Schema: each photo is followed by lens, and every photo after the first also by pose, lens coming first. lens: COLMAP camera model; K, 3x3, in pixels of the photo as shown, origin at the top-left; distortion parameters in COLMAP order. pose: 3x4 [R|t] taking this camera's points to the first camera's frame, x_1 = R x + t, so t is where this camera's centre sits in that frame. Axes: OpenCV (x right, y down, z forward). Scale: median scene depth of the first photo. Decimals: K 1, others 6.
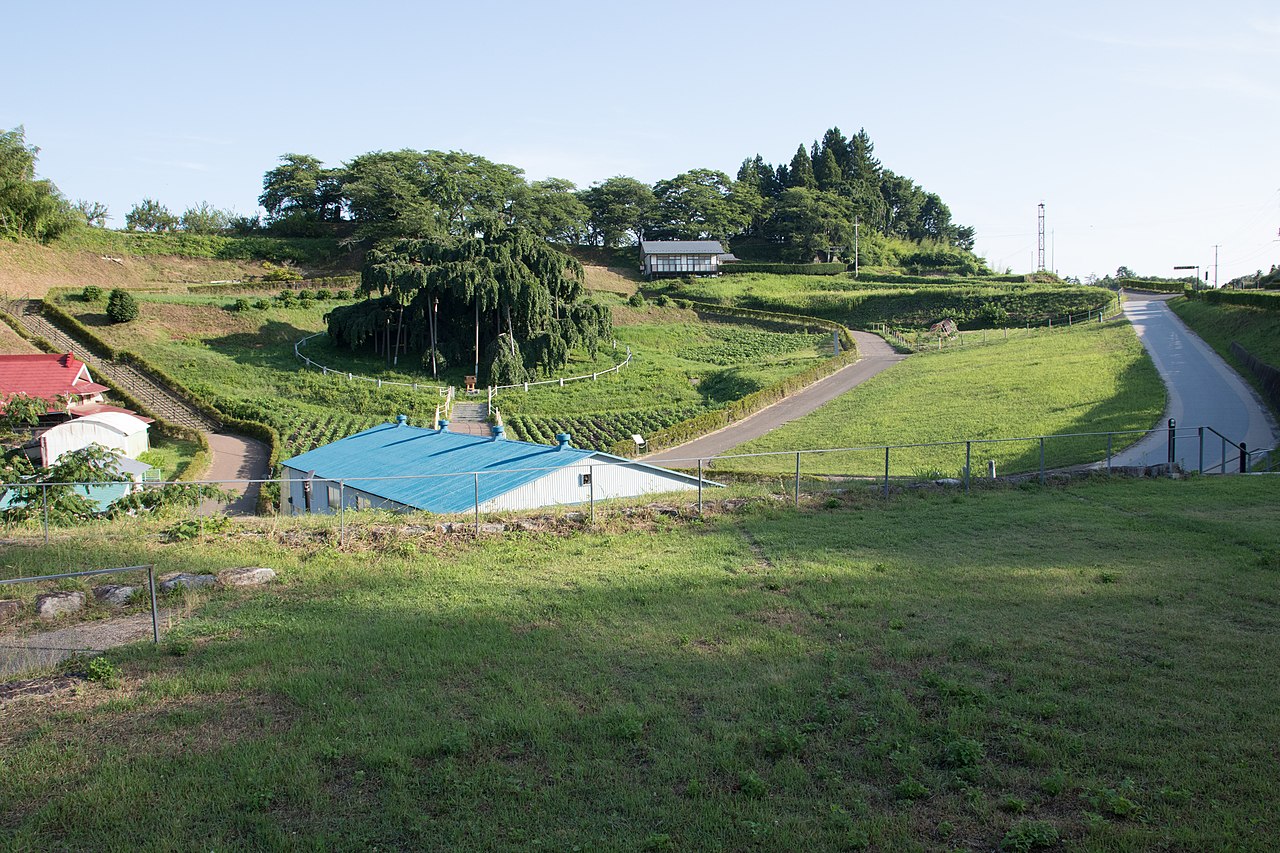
lens RADIAL K [[1342.3, 0, 640.0], [0, 1342.3, 426.5], [0, 0, 1]] dist [-0.008366, -0.002507]
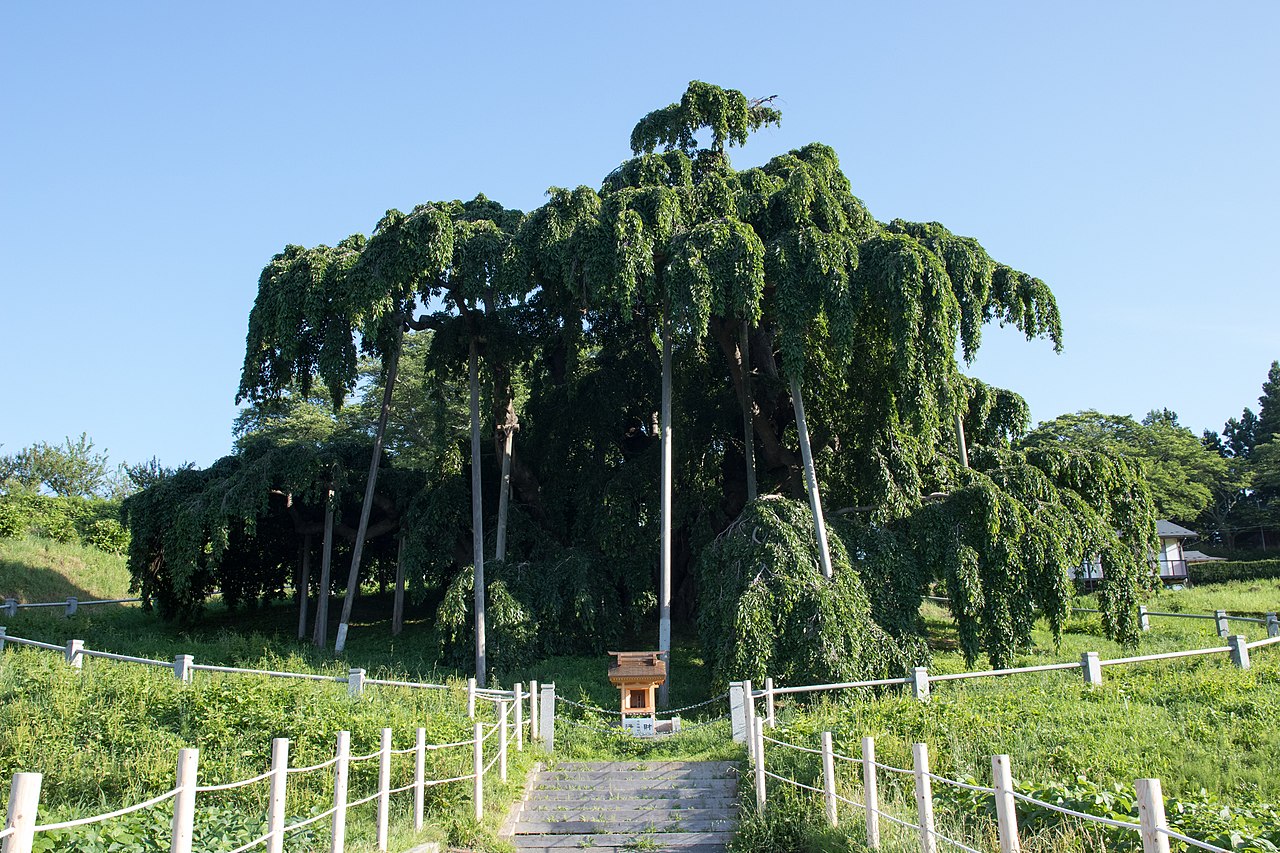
lens RADIAL K [[1342.3, 0, 640.0], [0, 1342.3, 426.5], [0, 0, 1]] dist [-0.008366, -0.002507]
pose [[0.993377, -0.041846, -0.107009, -0.100623], [-0.001816, 0.925487, -0.378775, 0.008482], [0.114886, 0.376461, 0.919282, 0.783297]]
